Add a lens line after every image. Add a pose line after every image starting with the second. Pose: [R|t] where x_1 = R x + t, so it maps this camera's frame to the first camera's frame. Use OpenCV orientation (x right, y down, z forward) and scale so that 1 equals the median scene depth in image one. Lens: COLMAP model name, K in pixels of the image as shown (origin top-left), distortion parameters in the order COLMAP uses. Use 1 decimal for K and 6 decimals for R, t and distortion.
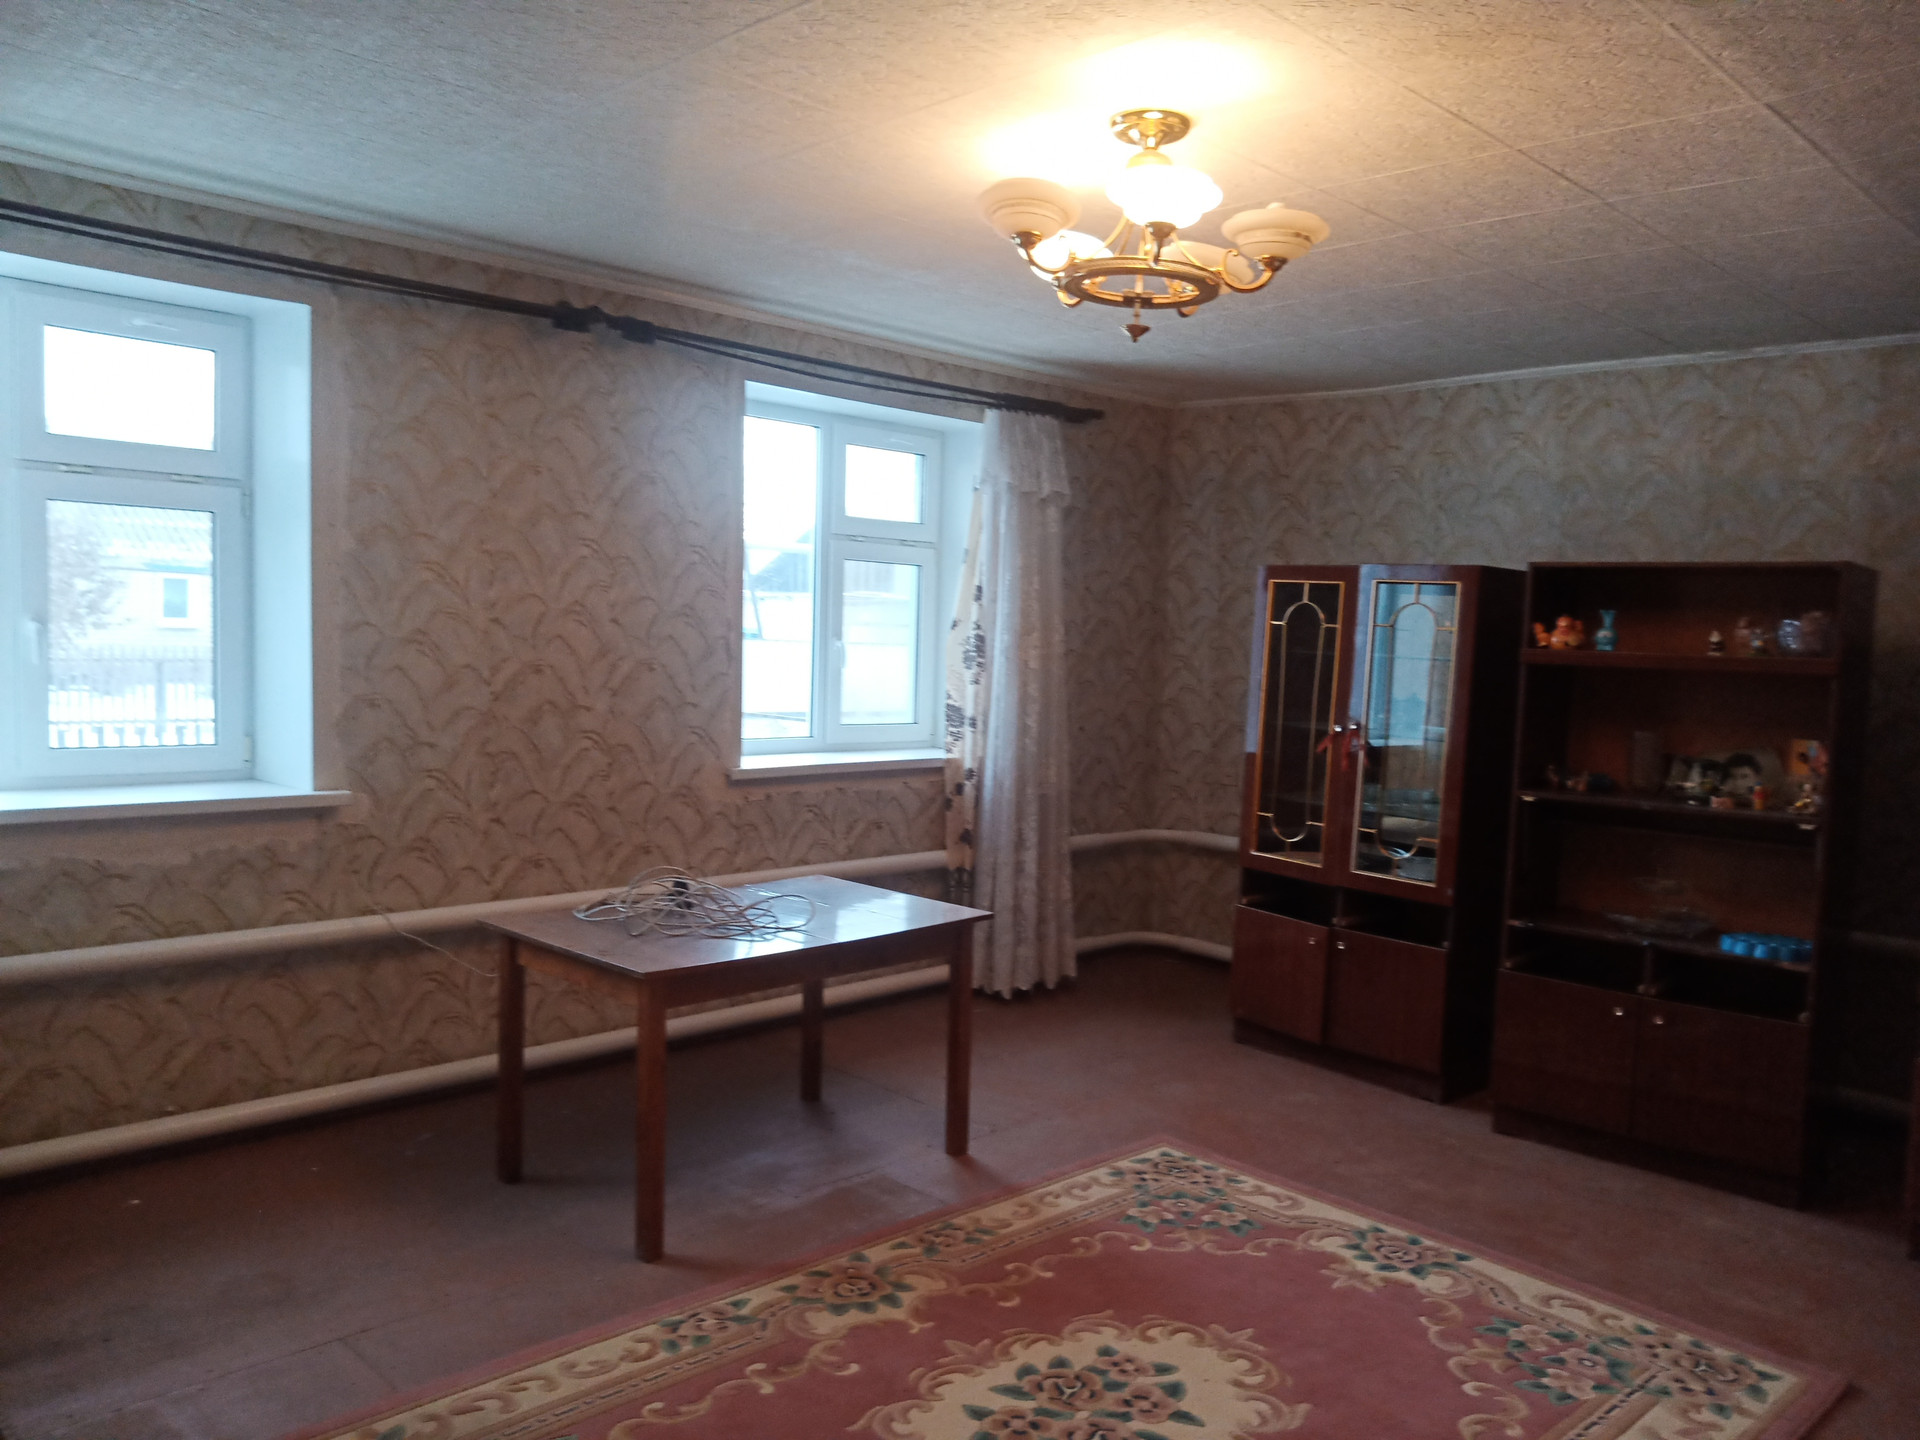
lens RADIAL K [[1510.3, 0, 970.5], [0, 1510.3, 748.0], [0, 0, 1]] dist [0.029654, -0.039690]
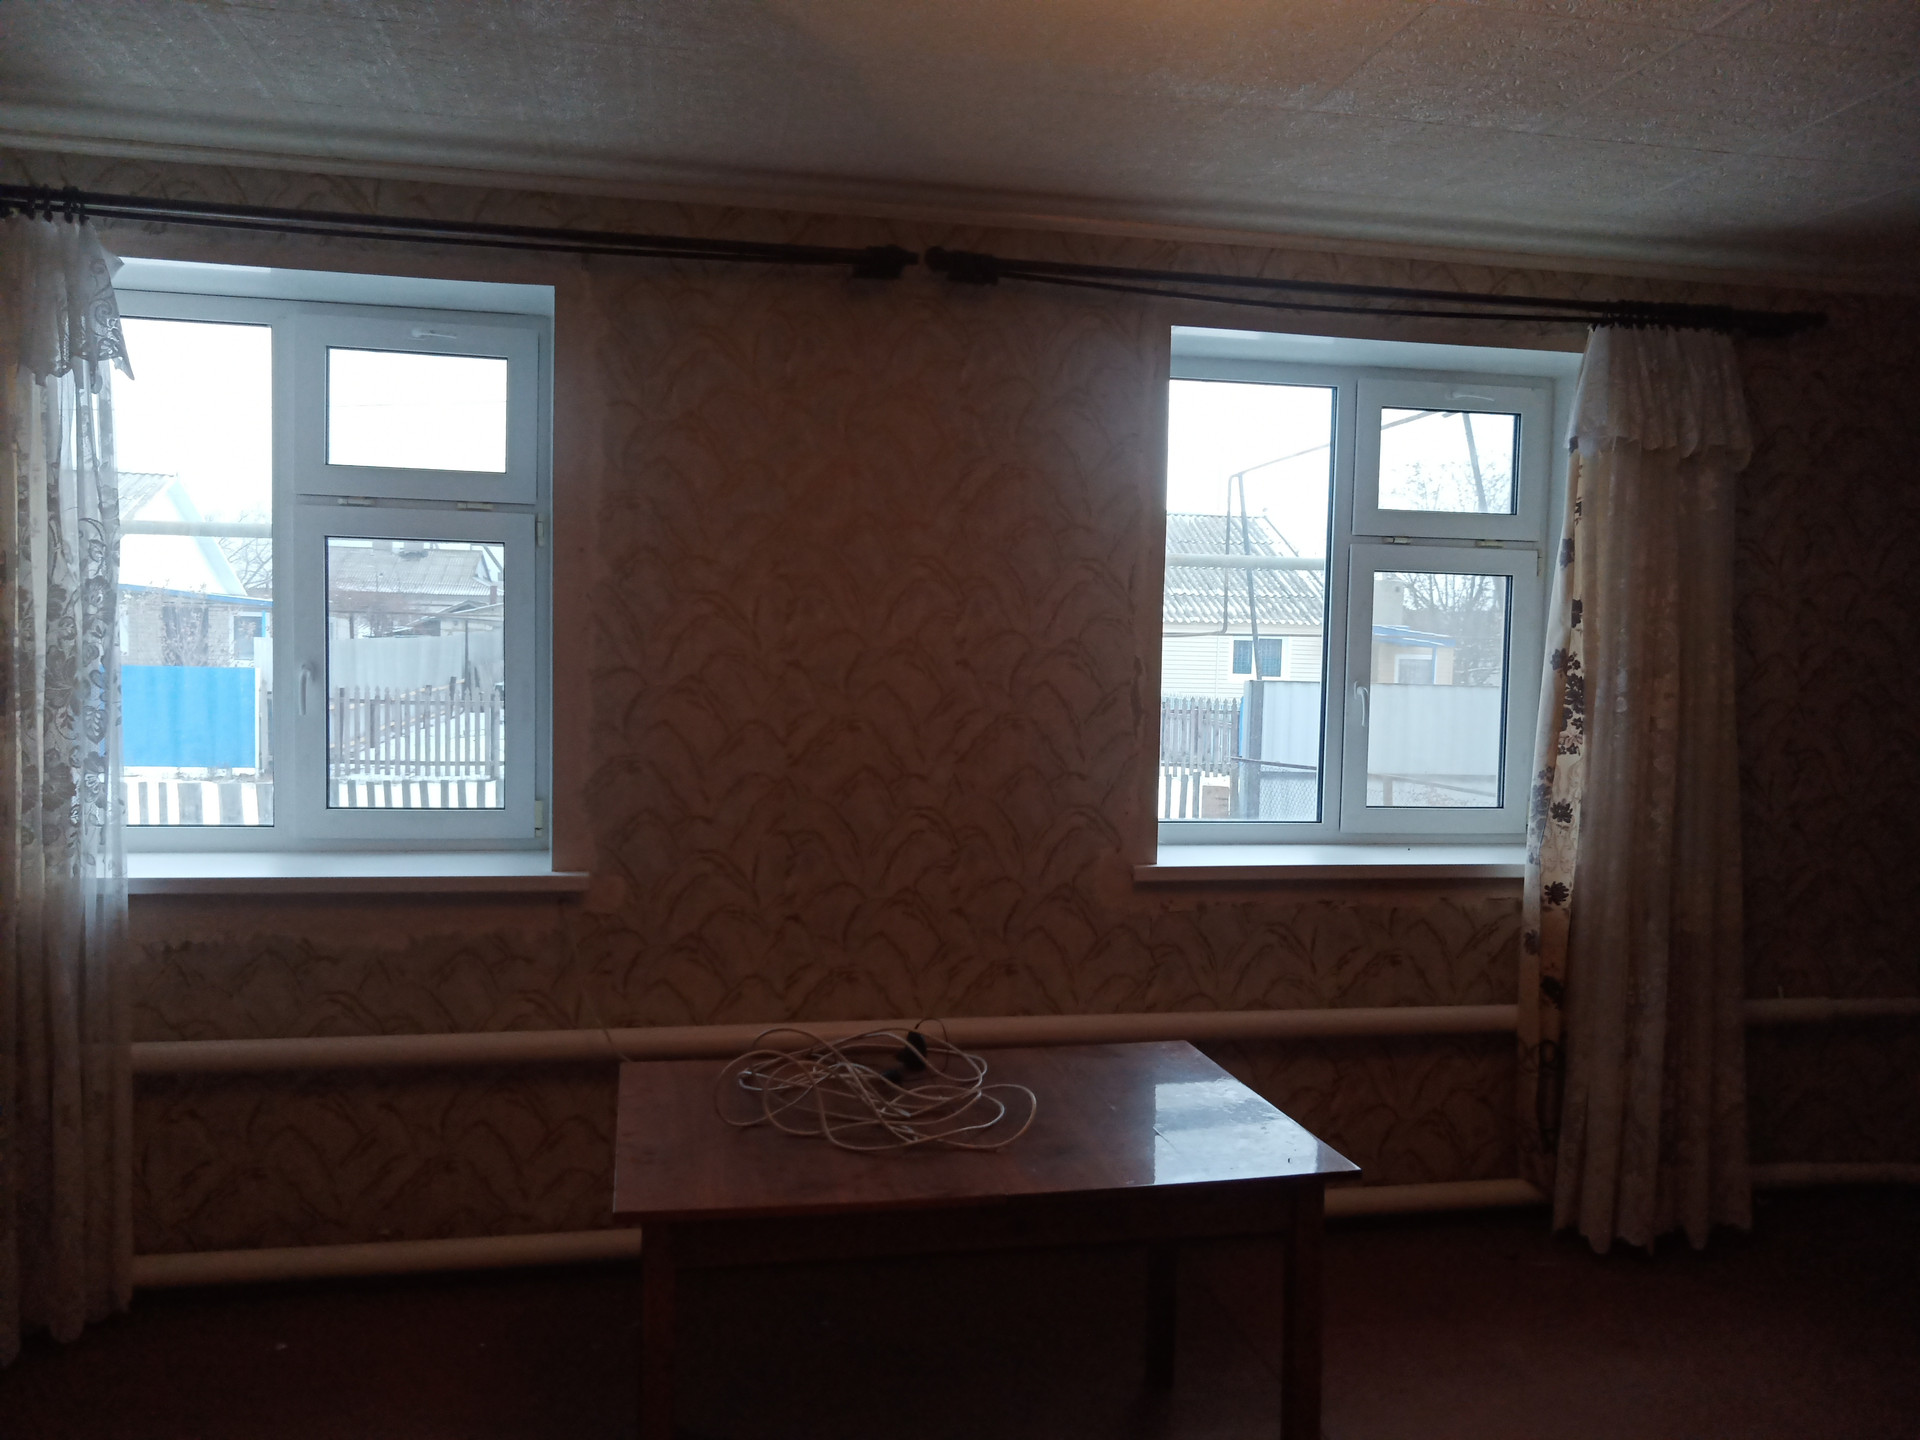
lens RADIAL K [[1510.3, 0, 954.2], [0, 1510.3, 740.6], [0, 0, 1]] dist [0.029654, -0.039690]
pose [[0.830119, 0.017148, -0.557323, 0.180964], [-0.036979, 0.999020, -0.024342, -0.026940], [0.556359, 0.040816, 0.829939, 0.380432]]
